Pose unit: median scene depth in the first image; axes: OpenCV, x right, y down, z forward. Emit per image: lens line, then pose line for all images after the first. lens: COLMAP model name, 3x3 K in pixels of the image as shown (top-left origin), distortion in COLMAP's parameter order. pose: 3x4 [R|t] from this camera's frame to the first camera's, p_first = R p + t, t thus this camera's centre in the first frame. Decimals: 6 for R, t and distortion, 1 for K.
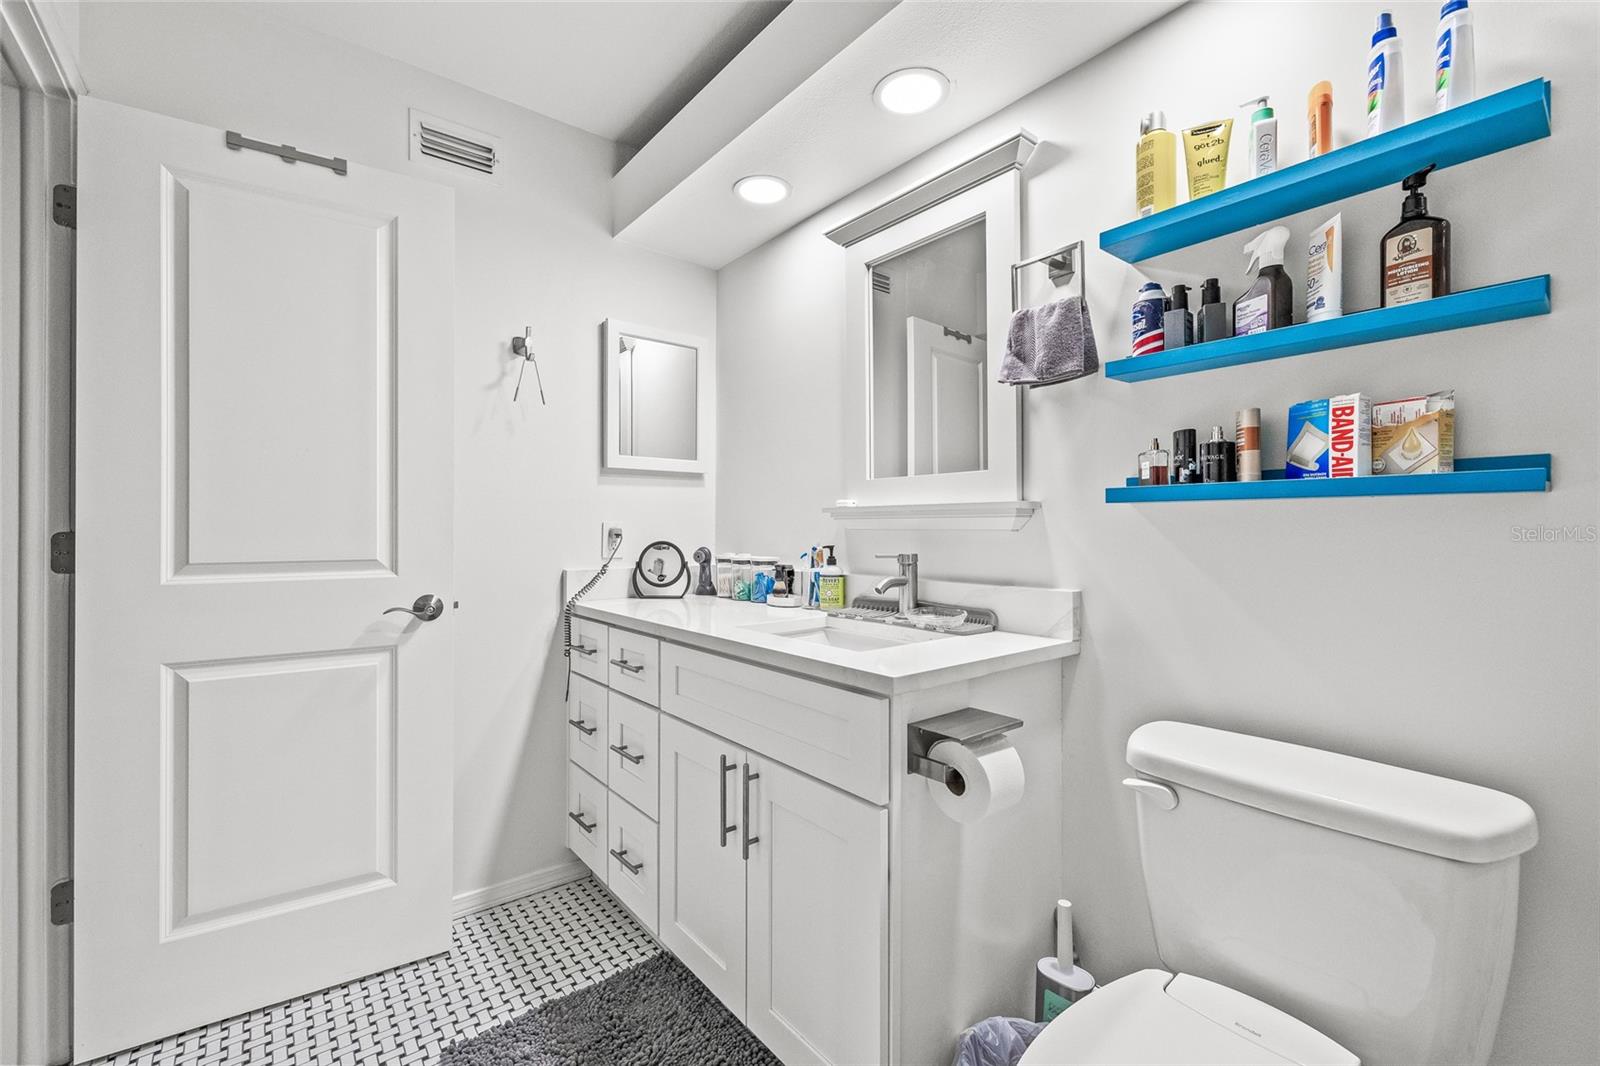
lens RADIAL K [[681.1, 0, 799.3], [0, 681.1, 526.4], [0, 0, 1]] dist [-0.000131, 0.000111]
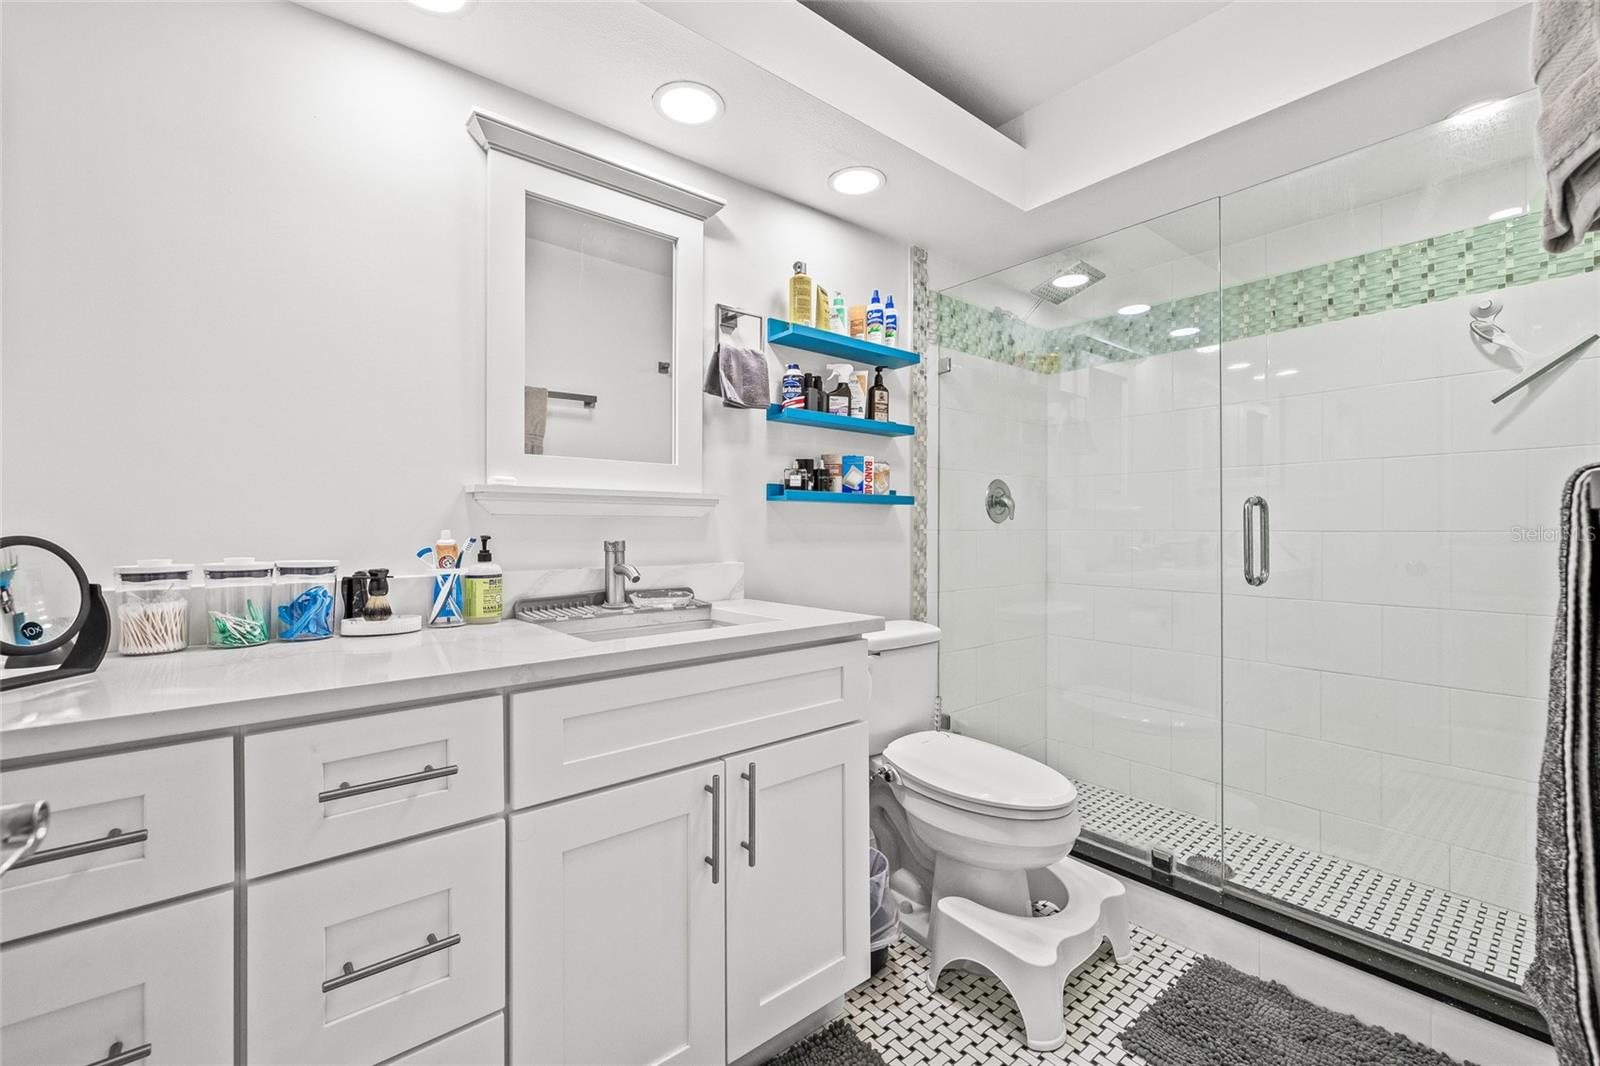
lens RADIAL K [[681.1, 0, 799.6], [0, 681.1, 532.1], [0, 0, 1]] dist [-0.000131, 0.000111]
pose [[-0.036785, -0.009942, 0.999274, -1.126548], [-0.003950, 0.999944, 0.009803, 0.023762], [-0.999315, -0.003586, -0.036822, 1.075074]]
